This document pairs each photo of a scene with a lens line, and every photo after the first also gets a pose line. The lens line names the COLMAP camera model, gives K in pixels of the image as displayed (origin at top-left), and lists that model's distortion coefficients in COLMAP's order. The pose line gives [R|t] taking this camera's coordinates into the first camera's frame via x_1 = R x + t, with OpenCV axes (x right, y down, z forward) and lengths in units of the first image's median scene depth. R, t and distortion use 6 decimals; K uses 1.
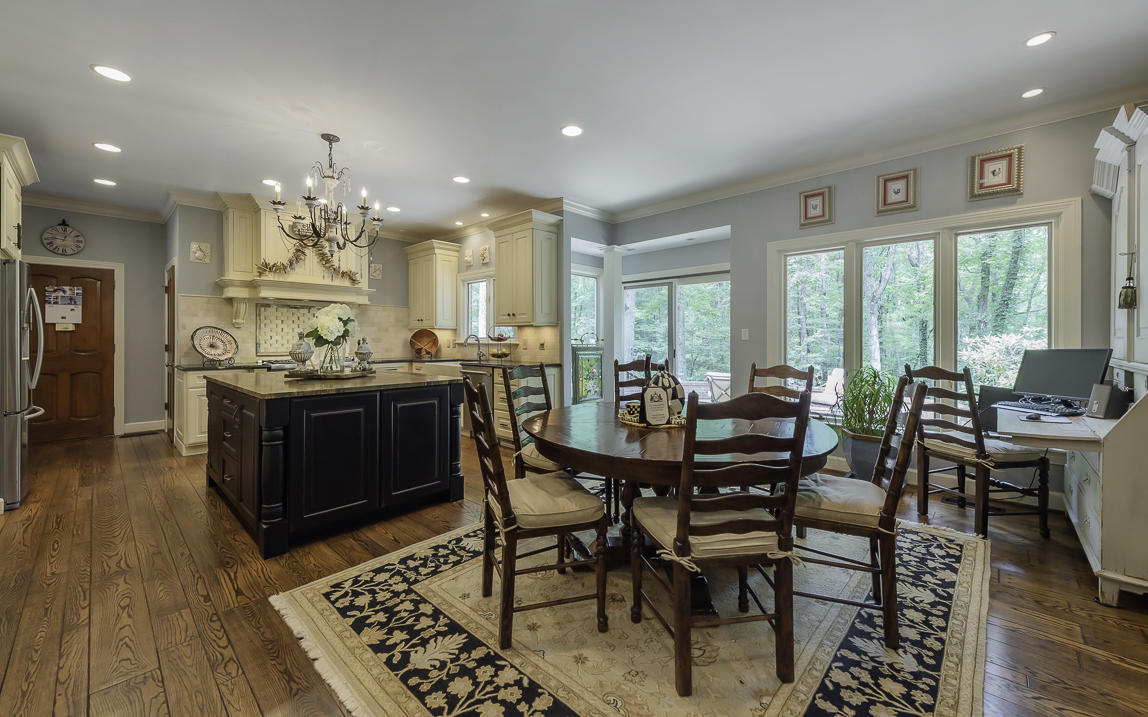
lens RADIAL K [[447.1, 0, 576.7], [0, 447.1, 337.3], [0, 0, 1]] dist [0.008991, -0.002566]
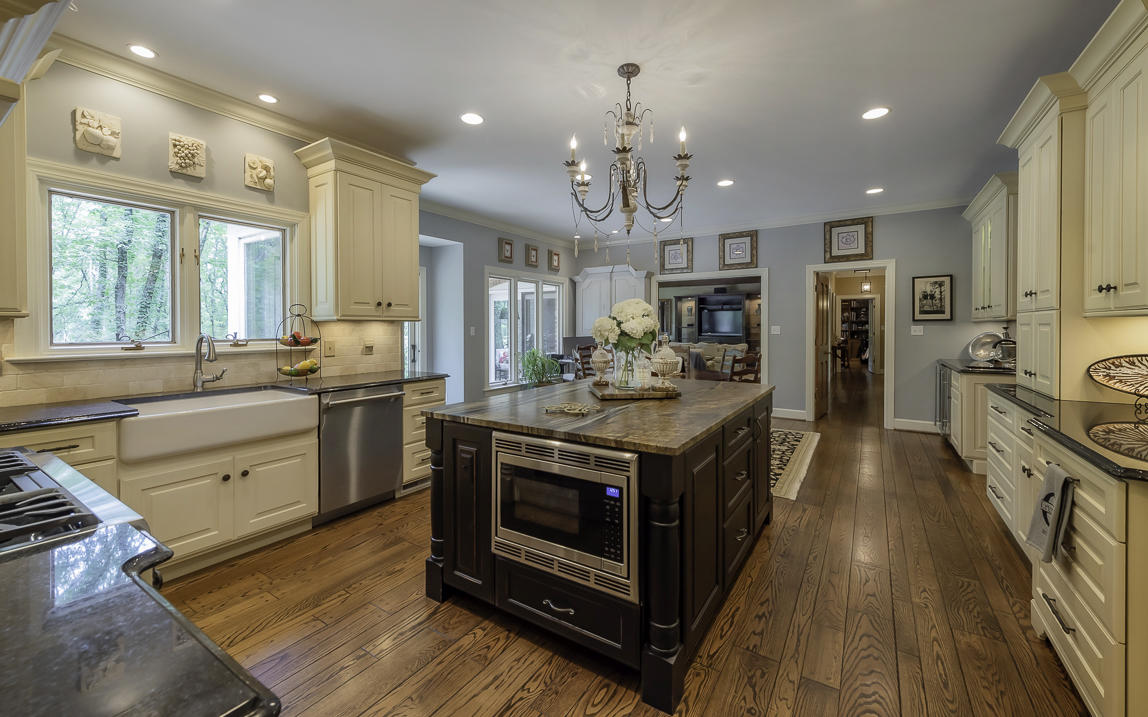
lens RADIAL K [[447.1, 0, 584.3], [0, 447.1, 330.7], [0, 0, 1]] dist [0.008991, -0.002566]
pose [[-0.181156, -0.005243, 0.983440, -0.864051], [0.000139, 0.999986, 0.005357, -0.014149], [-0.983454, 0.001107, -0.181153, 0.826207]]
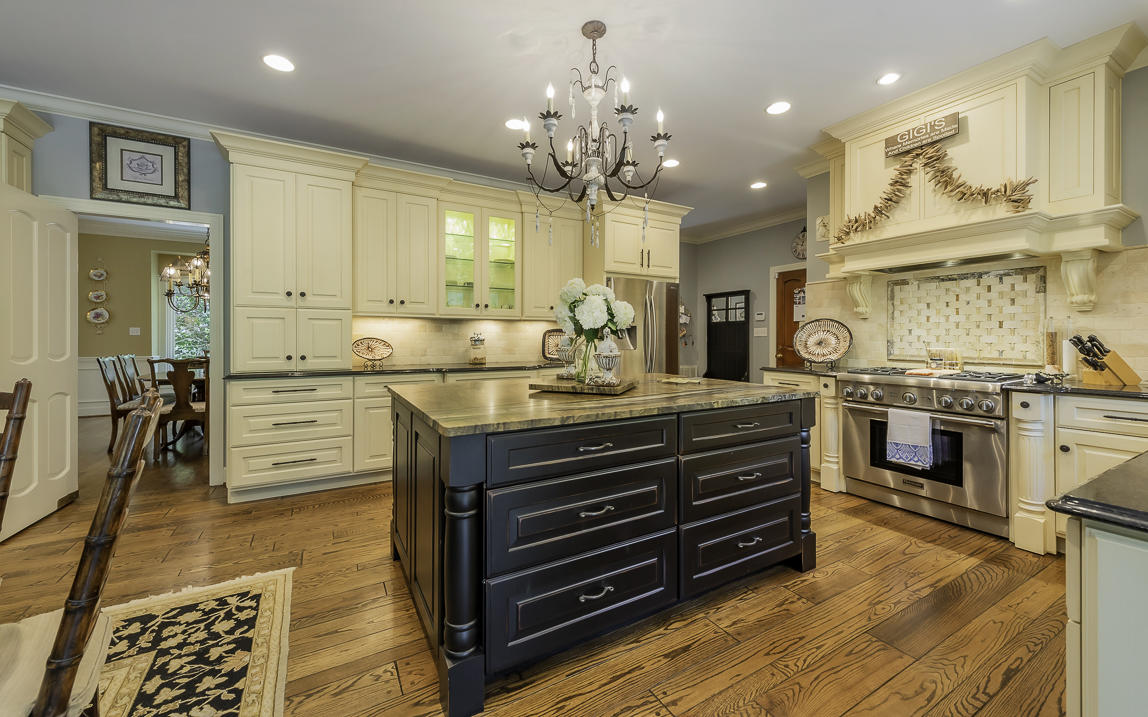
lens RADIAL K [[447.1, 0, 575.9], [0, 447.1, 337.1], [0, 0, 1]] dist [0.008991, -0.002566]
pose [[-0.296522, -0.001146, -0.955025, 0.064810], [0.001637, 0.999997, -0.001708, 0.008681], [0.955025, -0.002070, -0.296519, 0.802642]]
